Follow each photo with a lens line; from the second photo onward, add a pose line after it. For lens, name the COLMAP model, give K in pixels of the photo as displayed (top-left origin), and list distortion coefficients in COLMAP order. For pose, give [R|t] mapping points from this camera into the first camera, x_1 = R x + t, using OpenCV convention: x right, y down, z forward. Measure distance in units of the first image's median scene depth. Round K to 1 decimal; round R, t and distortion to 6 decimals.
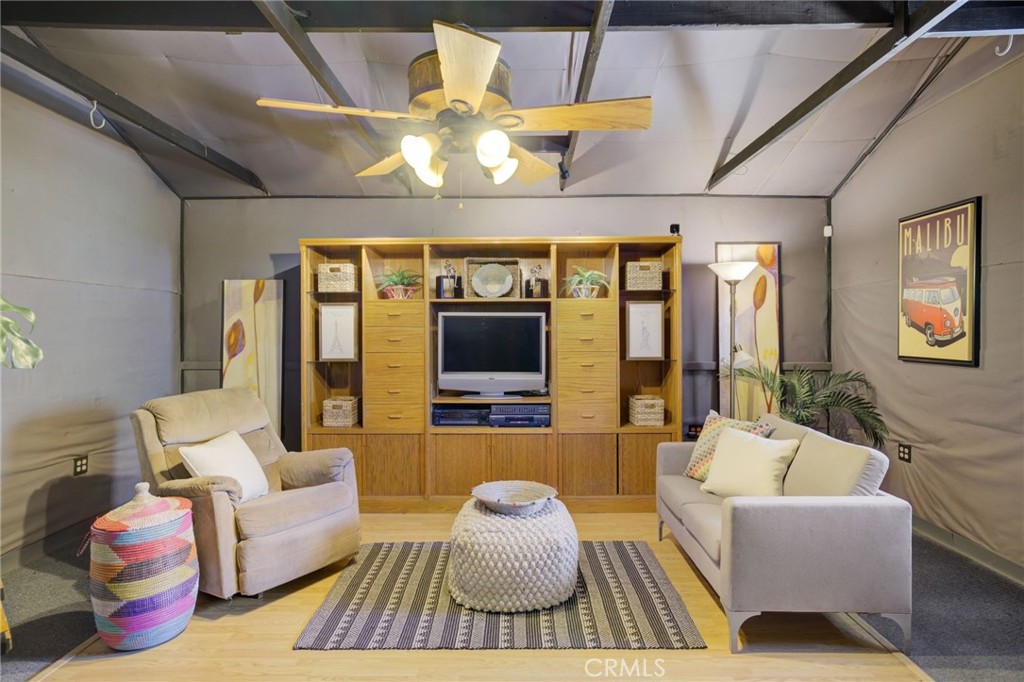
lens RADIAL K [[573.2, 0, 515.8], [0, 573.2, 335.1], [0, 0, 1]] dist [-0.004261, -0.000224]
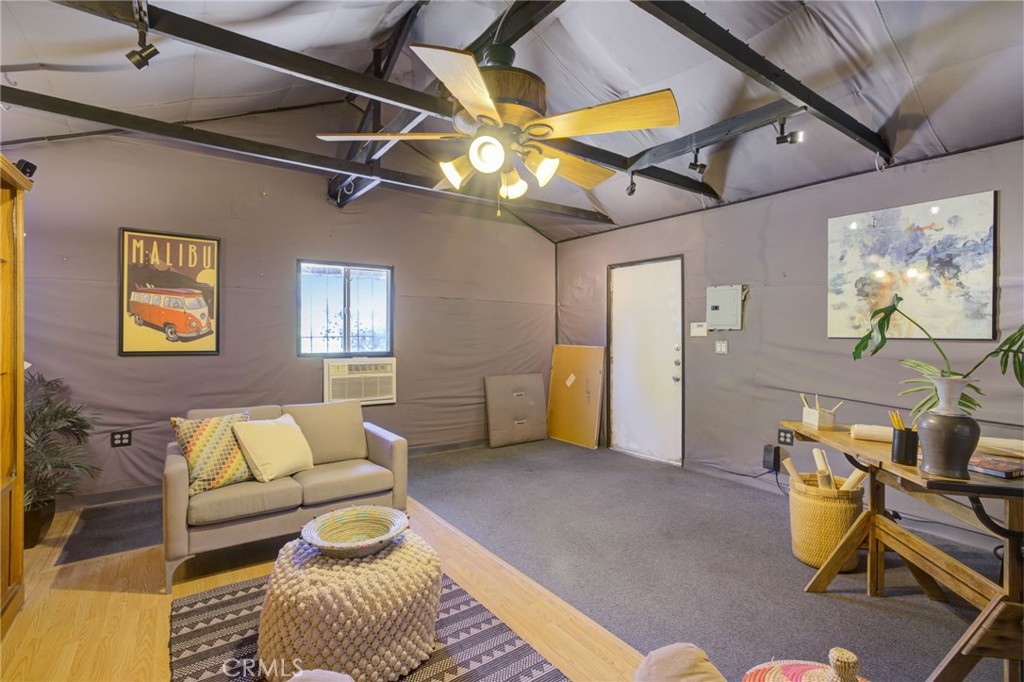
lens RADIAL K [[483.3, 0, 517.1], [0, 483.3, 338.9], [0, 0, 1]] dist [-0.017841, 0.007897]
pose [[-0.588798, -0.012190, 0.808188, -0.578288], [0.000421, 0.999882, 0.015388, -0.002840], [-0.808280, 0.009400, -0.588723, 1.023912]]
